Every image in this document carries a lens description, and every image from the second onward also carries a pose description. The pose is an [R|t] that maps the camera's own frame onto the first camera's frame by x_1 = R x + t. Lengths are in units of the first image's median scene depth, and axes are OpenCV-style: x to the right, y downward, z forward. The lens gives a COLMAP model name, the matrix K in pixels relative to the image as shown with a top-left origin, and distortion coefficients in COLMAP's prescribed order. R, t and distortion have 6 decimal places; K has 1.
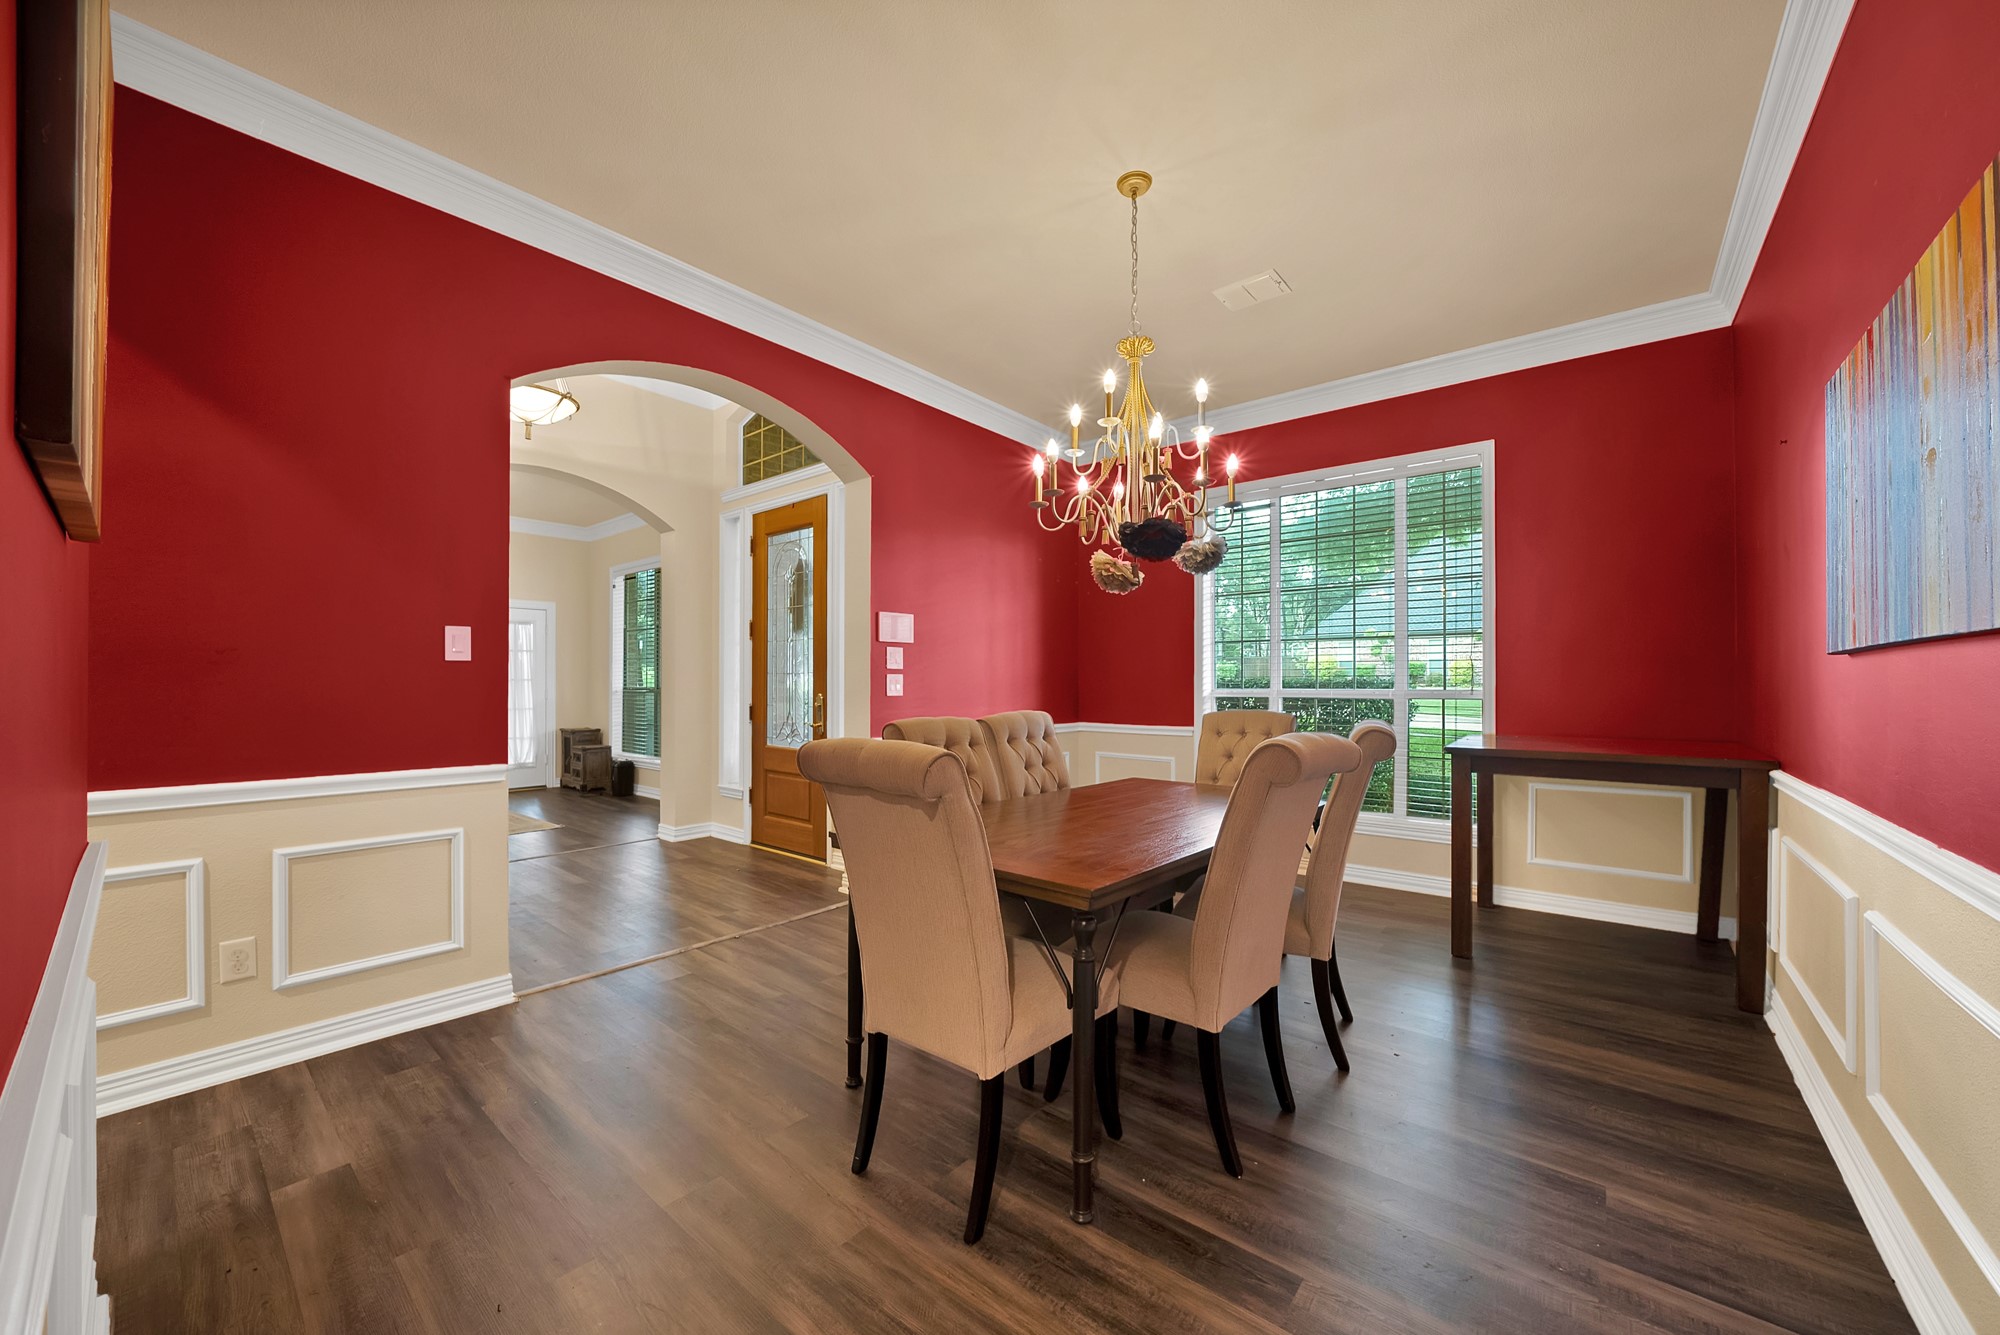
lens RADIAL K [[719.7, 0, 995.8], [0, 719.7, 679.7], [0, 0, 1]] dist [-0.000825, -0.000024]
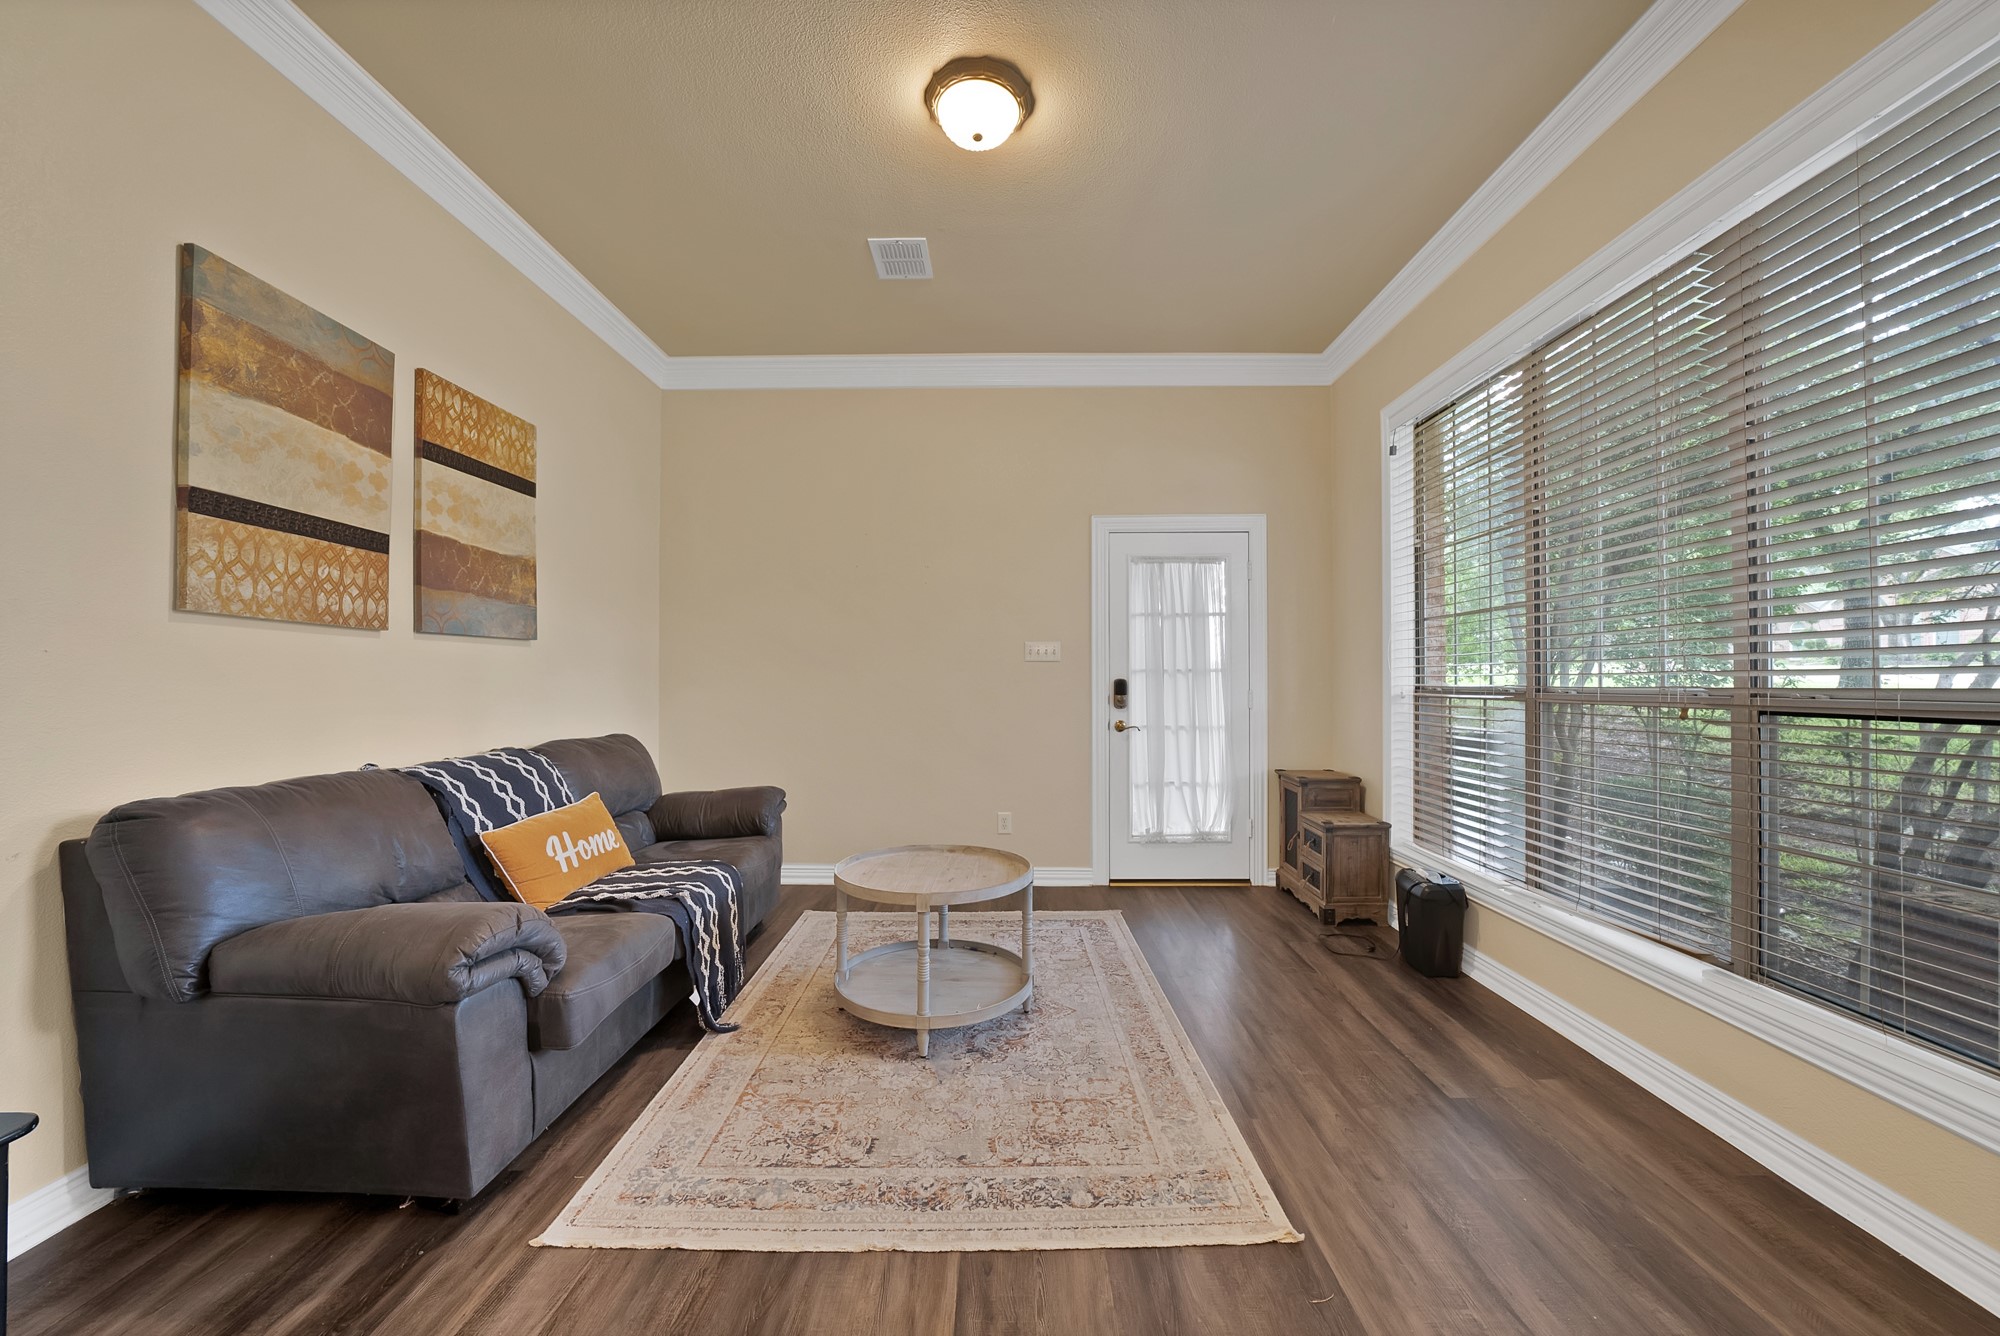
lens RADIAL K [[719.7, 0, 998.2], [0, 719.7, 664.5], [0, 0, 1]] dist [-0.000825, -0.000024]
pose [[0.635642, 0.003277, -0.771977, -0.357138], [0.002127, 0.999980, 0.005996, -0.004343], [0.771981, -0.005453, 0.635622, 0.558880]]
